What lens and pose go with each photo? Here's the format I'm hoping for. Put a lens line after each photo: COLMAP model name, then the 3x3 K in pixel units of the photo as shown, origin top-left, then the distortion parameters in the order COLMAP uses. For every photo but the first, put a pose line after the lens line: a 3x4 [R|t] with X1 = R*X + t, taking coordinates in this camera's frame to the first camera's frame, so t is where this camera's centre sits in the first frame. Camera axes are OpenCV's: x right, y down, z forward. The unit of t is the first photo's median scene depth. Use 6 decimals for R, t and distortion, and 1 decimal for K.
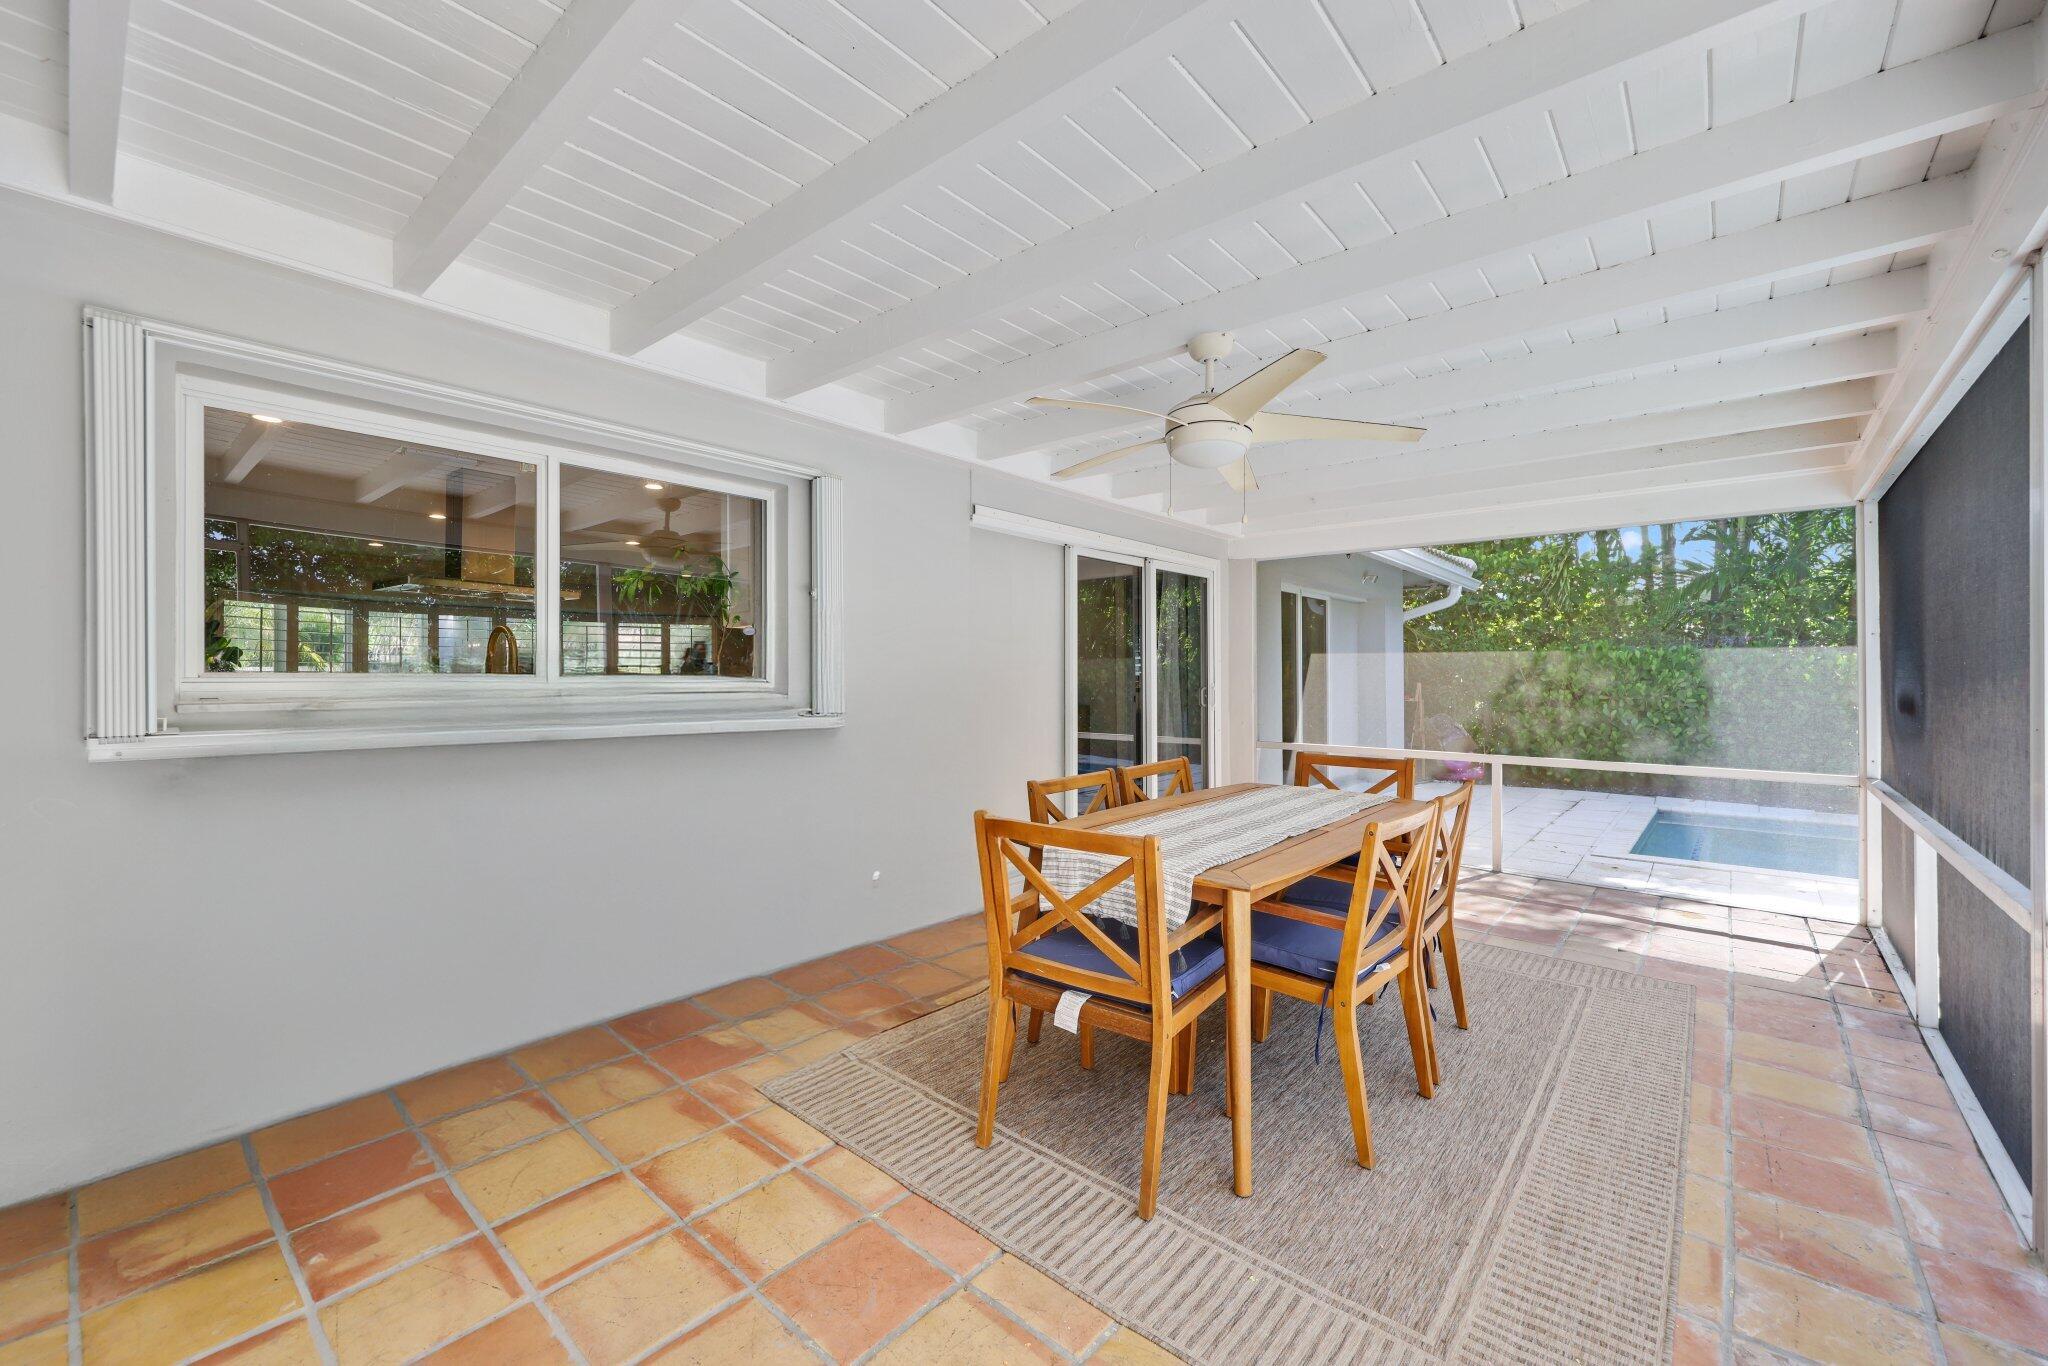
lens RADIAL K [[828.4, 0, 1033.9], [0, 828.4, 677.8], [0, 0, 1]] dist [0.004446, 0.000401]
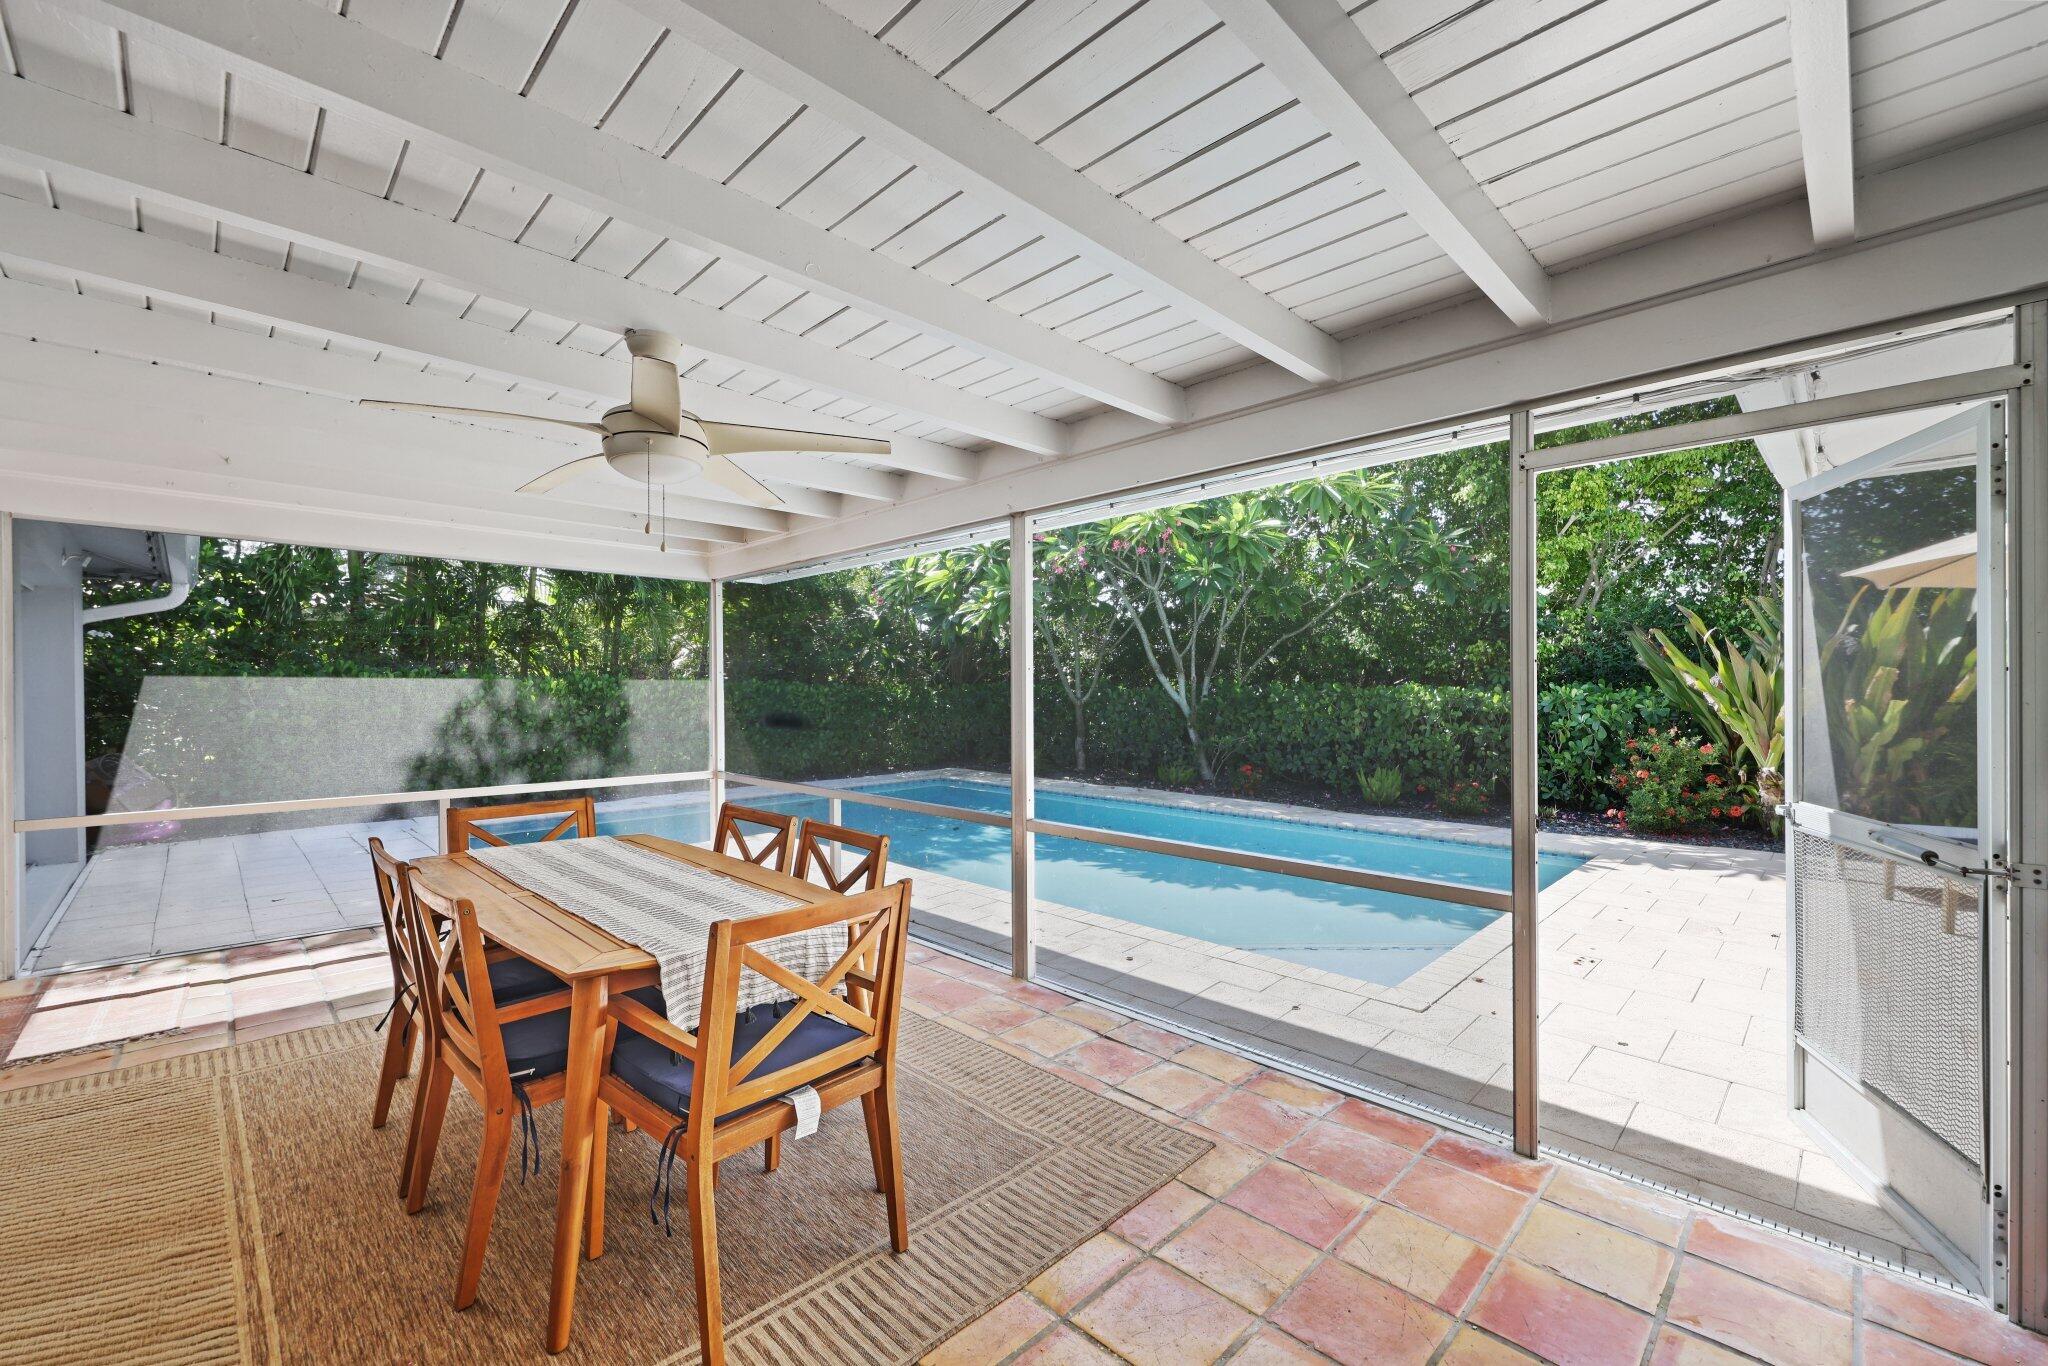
lens RADIAL K [[828.4, 0, 1031.1], [0, 828.4, 684.0], [0, 0, 1]] dist [0.004446, 0.000401]
pose [[0.081688, 0.002933, 0.996654, -0.426117], [0.002812, 0.999991, -0.003173, -0.026735], [-0.996654, 0.003062, 0.081679, 0.358120]]
